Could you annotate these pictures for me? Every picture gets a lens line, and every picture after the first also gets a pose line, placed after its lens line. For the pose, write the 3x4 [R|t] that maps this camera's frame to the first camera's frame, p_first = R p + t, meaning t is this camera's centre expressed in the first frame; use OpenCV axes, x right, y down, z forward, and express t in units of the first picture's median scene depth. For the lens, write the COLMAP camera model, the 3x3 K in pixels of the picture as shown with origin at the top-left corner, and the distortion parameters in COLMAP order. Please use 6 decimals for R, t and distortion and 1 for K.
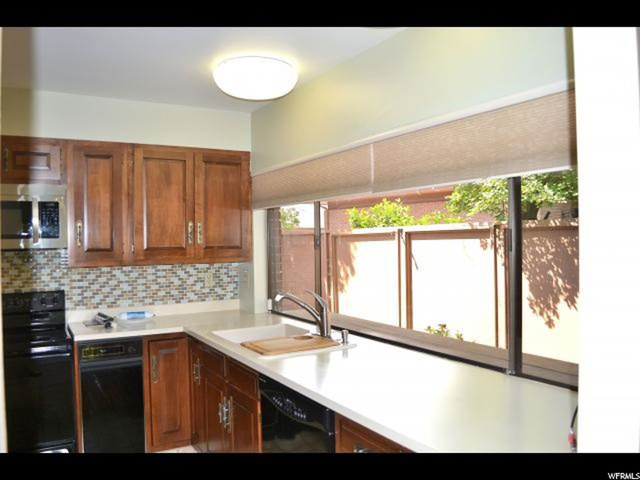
lens RADIAL K [[505.6, 0, 320.0], [0, 505.6, 240.0], [0, 0, 1]] dist [-0.080186, 0.001238]
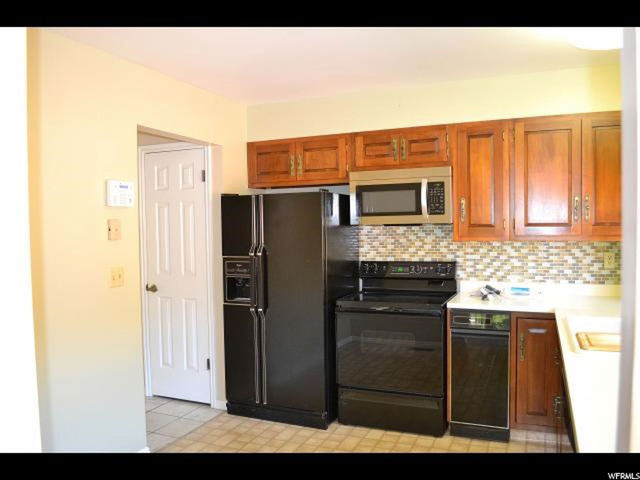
lens RADIAL K [[505.6, 0, 320.0], [0, 505.6, 240.0], [0, 0, 1]] dist [-0.080186, 0.001238]
pose [[0.595909, 0.034677, -0.802303, 0.196439], [0.007437, 0.998786, 0.048694, -0.003271], [0.803017, -0.034984, 0.594928, 0.091148]]
